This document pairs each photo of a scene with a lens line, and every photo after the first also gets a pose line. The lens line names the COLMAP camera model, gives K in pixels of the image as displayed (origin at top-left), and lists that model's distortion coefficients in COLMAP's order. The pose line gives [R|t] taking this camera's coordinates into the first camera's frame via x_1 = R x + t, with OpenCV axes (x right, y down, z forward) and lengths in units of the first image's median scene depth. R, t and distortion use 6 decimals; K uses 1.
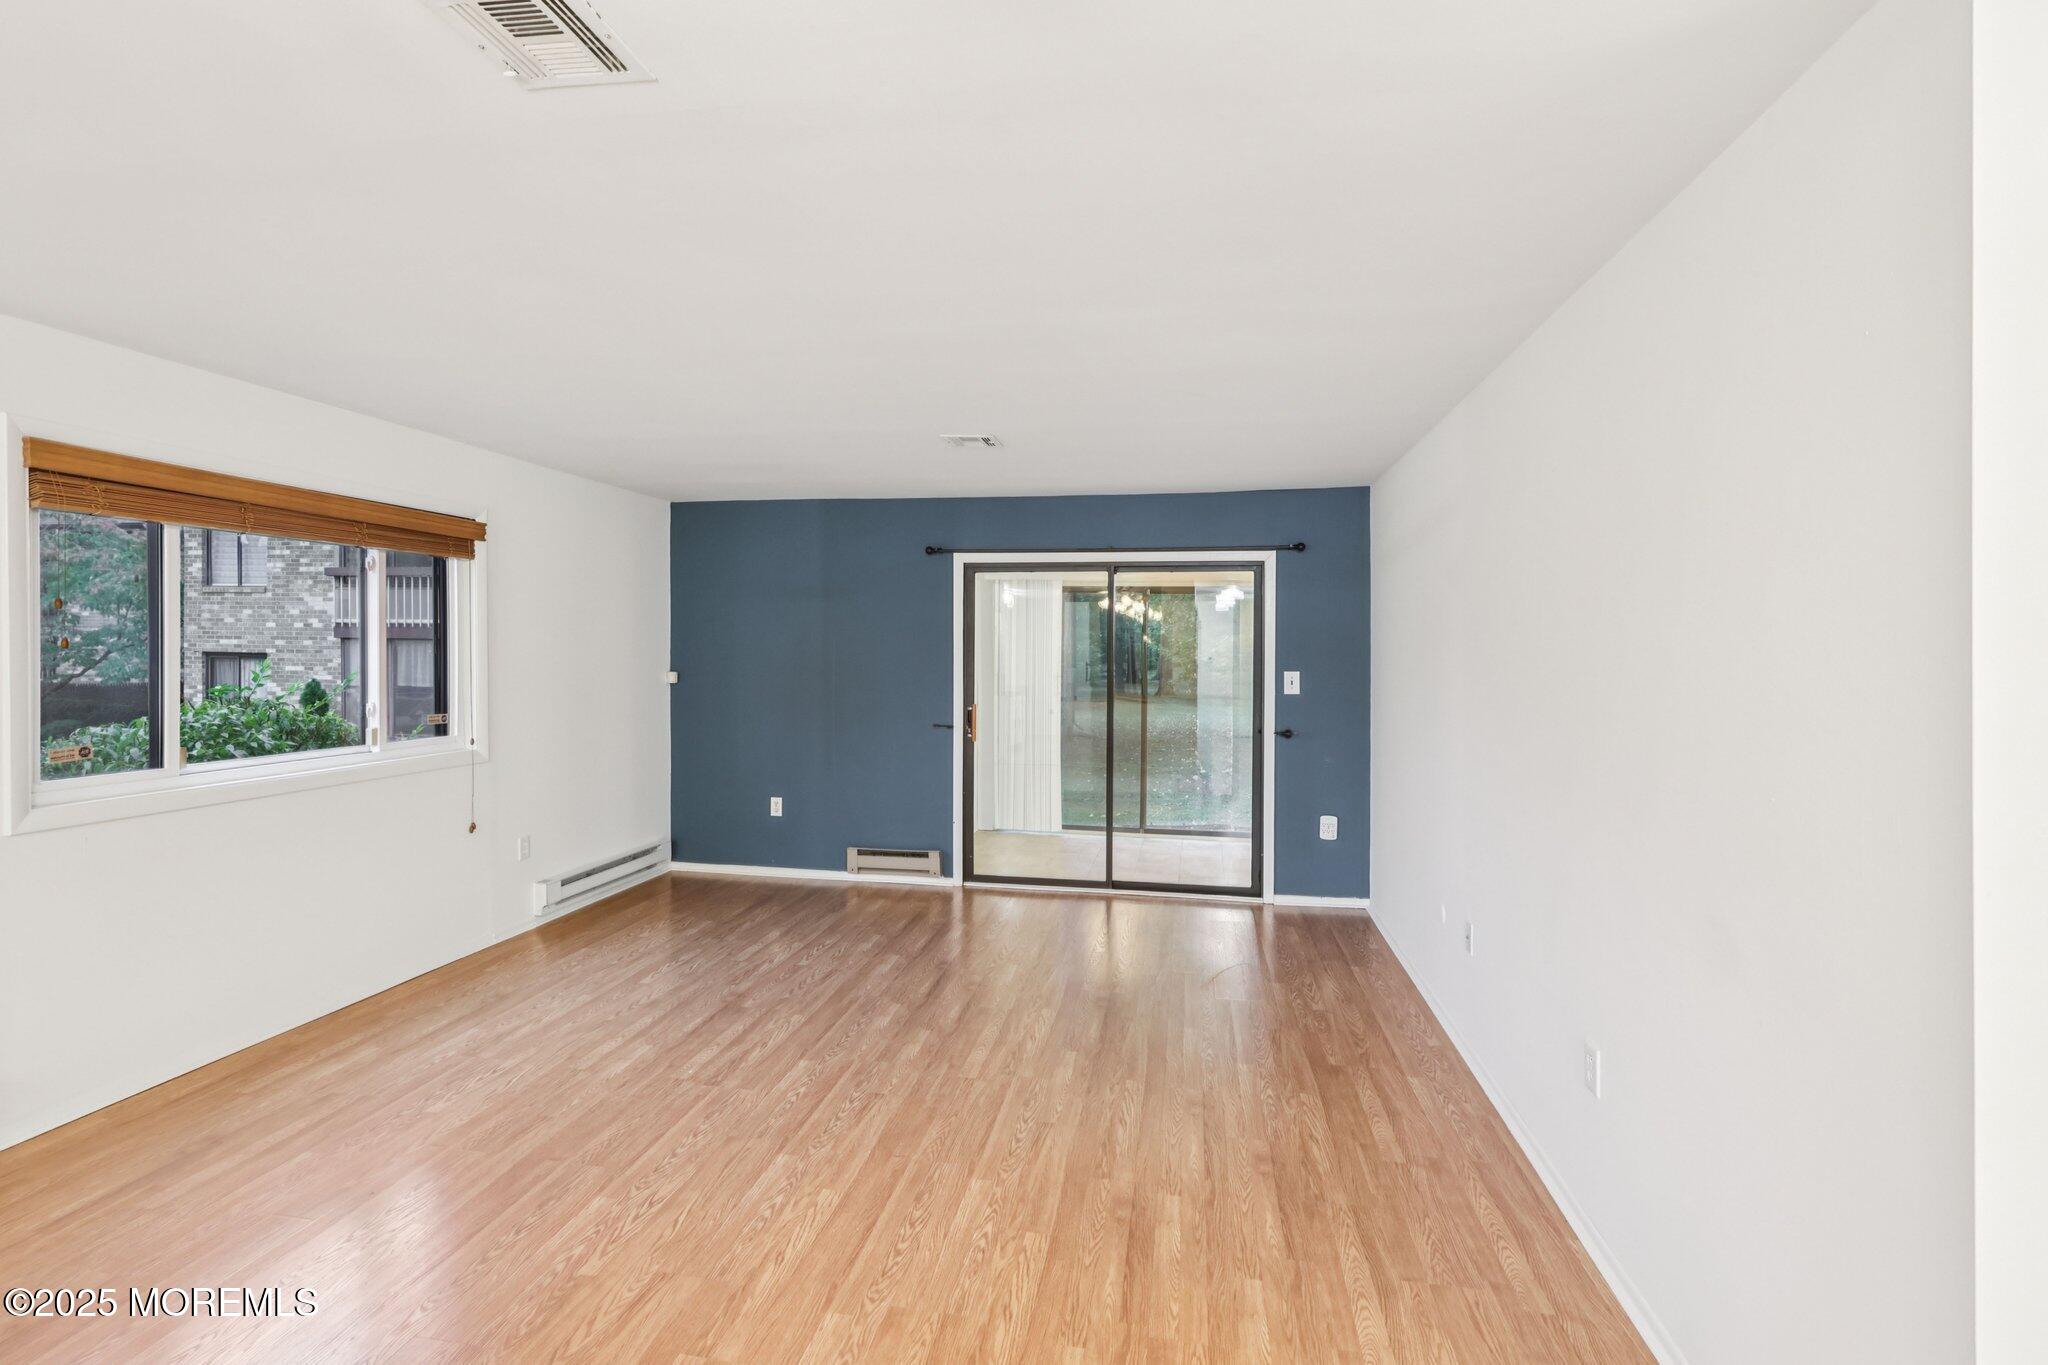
lens RADIAL K [[936.7, 0, 1026.6], [0, 936.7, 664.3], [0, 0, 1]] dist [-0.007232, 0.001285]
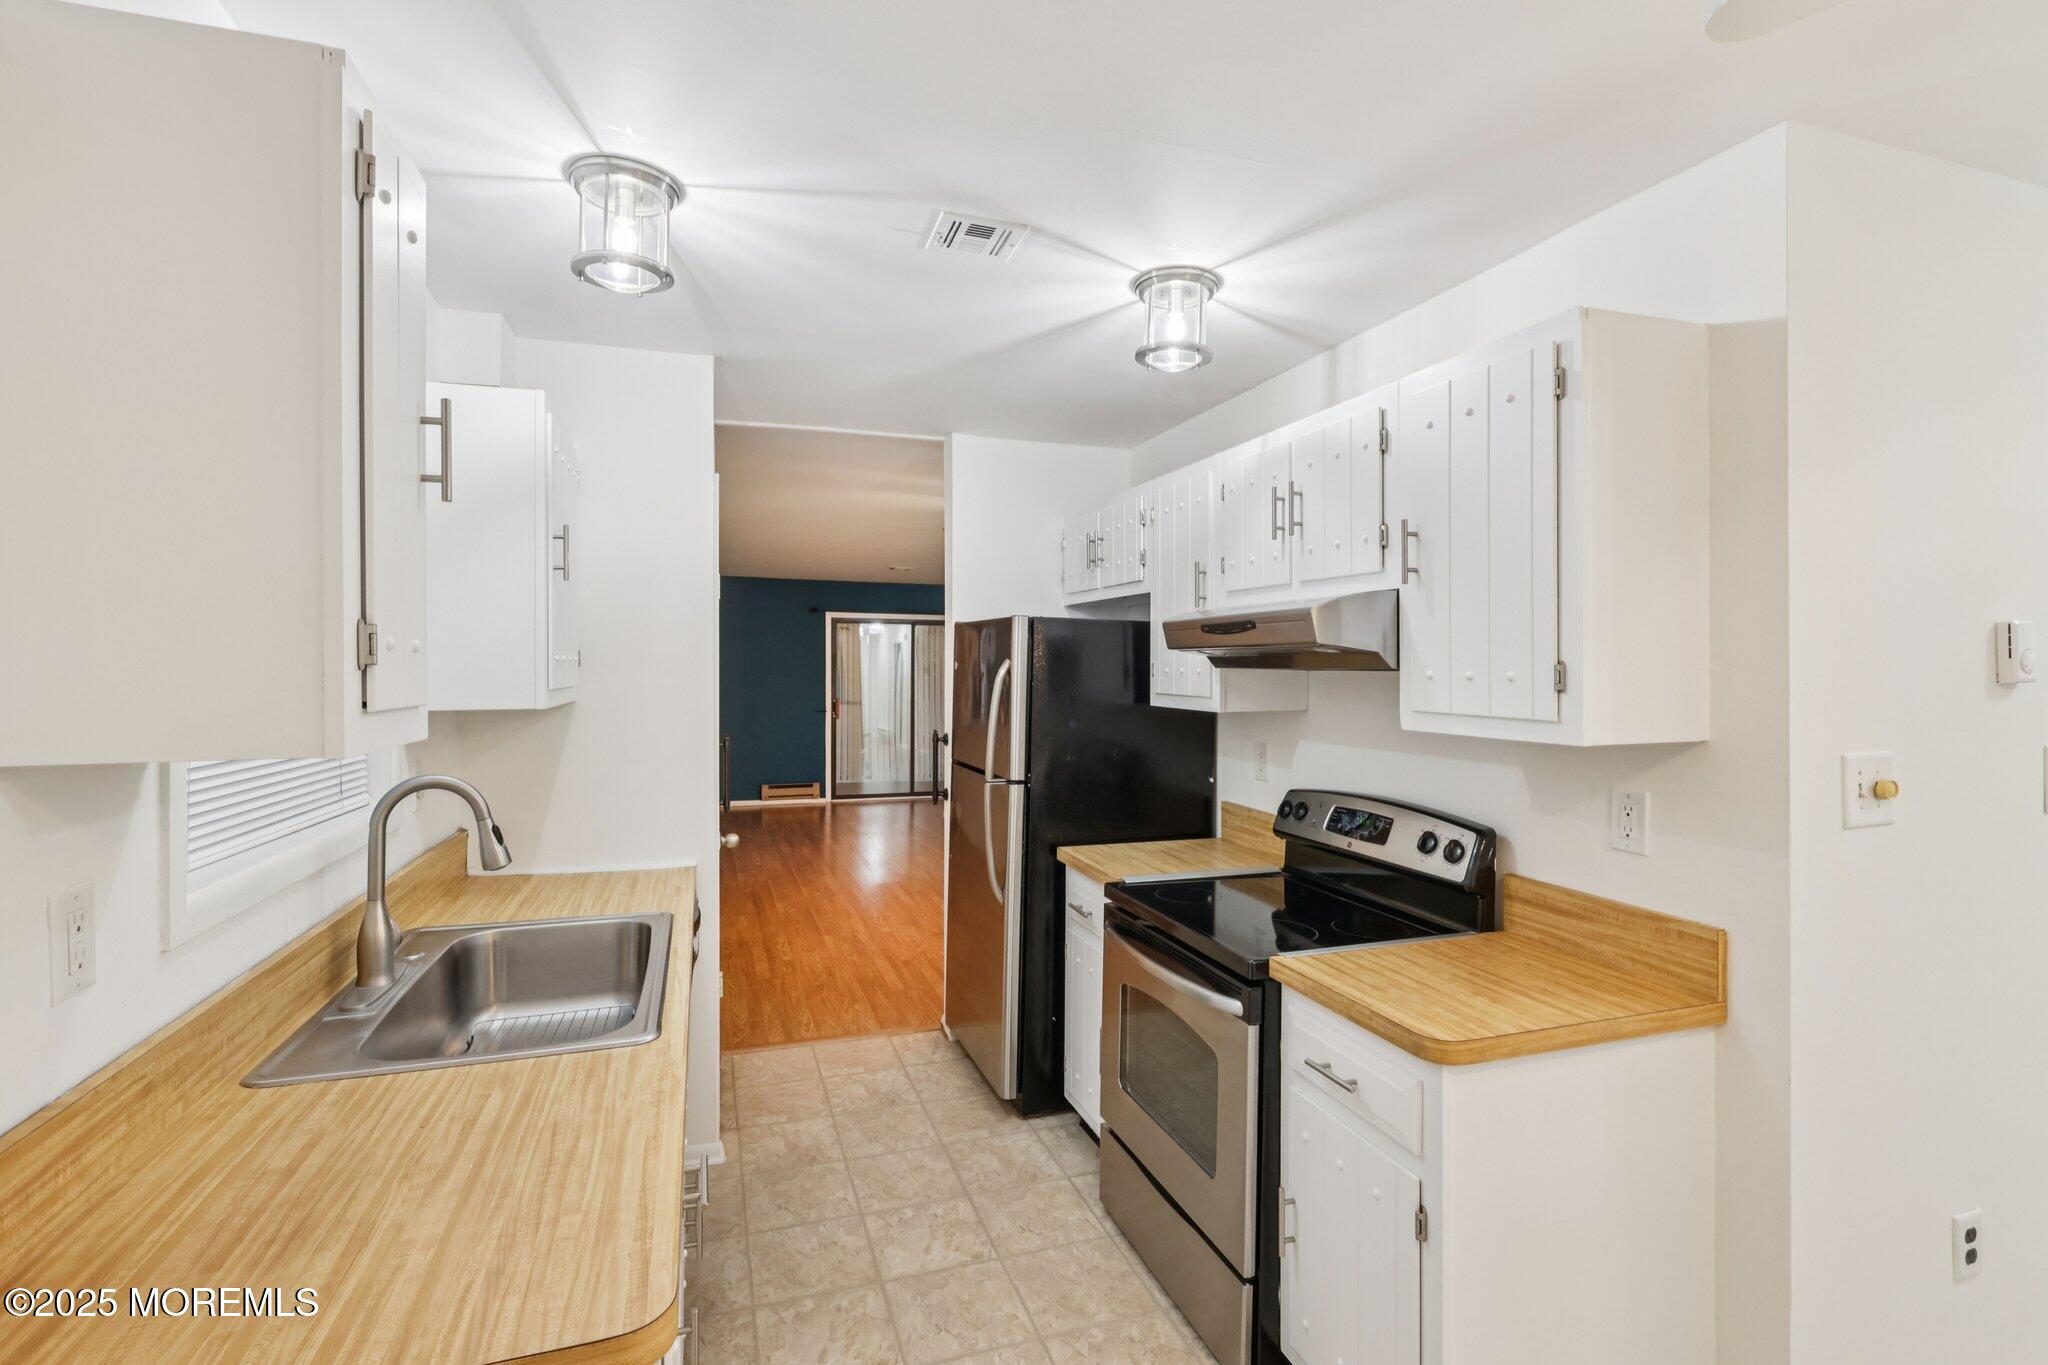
lens RADIAL K [[936.7, 0, 1011.8], [0, 936.7, 671.5], [0, 0, 1]] dist [-0.007232, 0.001285]
pose [[0.881340, -0.007879, 0.472418, -0.598374], [0.012114, 0.999909, -0.005924, 0.006803], [-0.472328, 0.010943, 0.881355, -0.706292]]
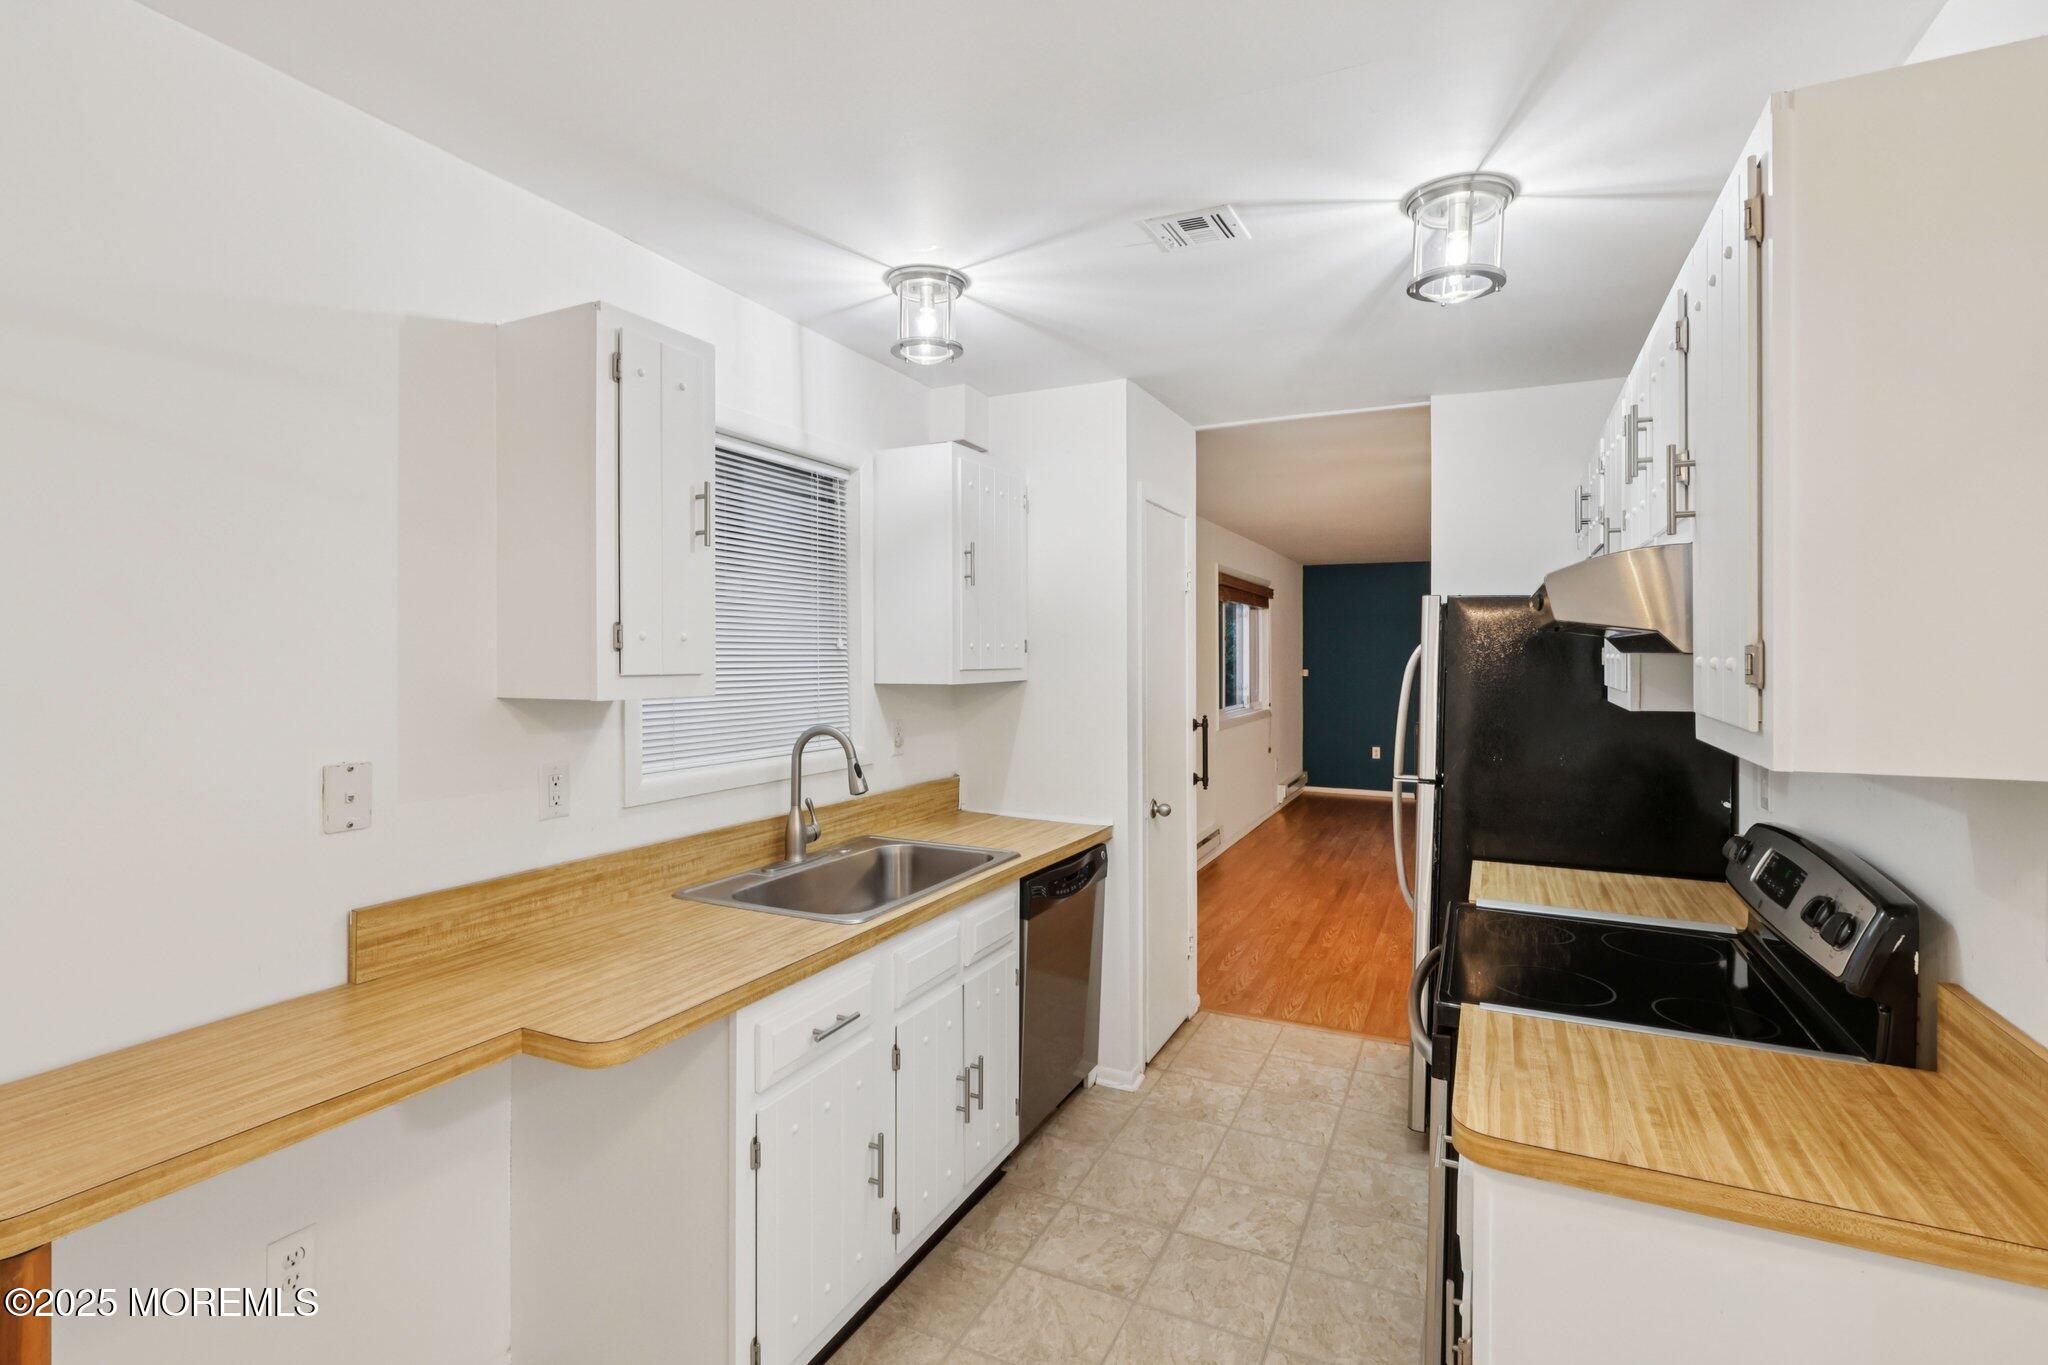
lens RADIAL K [[936.7, 0, 1020.7], [0, 936.7, 666.4], [0, 0, 1]] dist [-0.007232, 0.001285]
pose [[0.962290, -0.001627, -0.272021, -0.436602], [0.000527, 0.999991, -0.004117, 0.009652], [0.272025, 0.003818, 0.962283, -0.747236]]
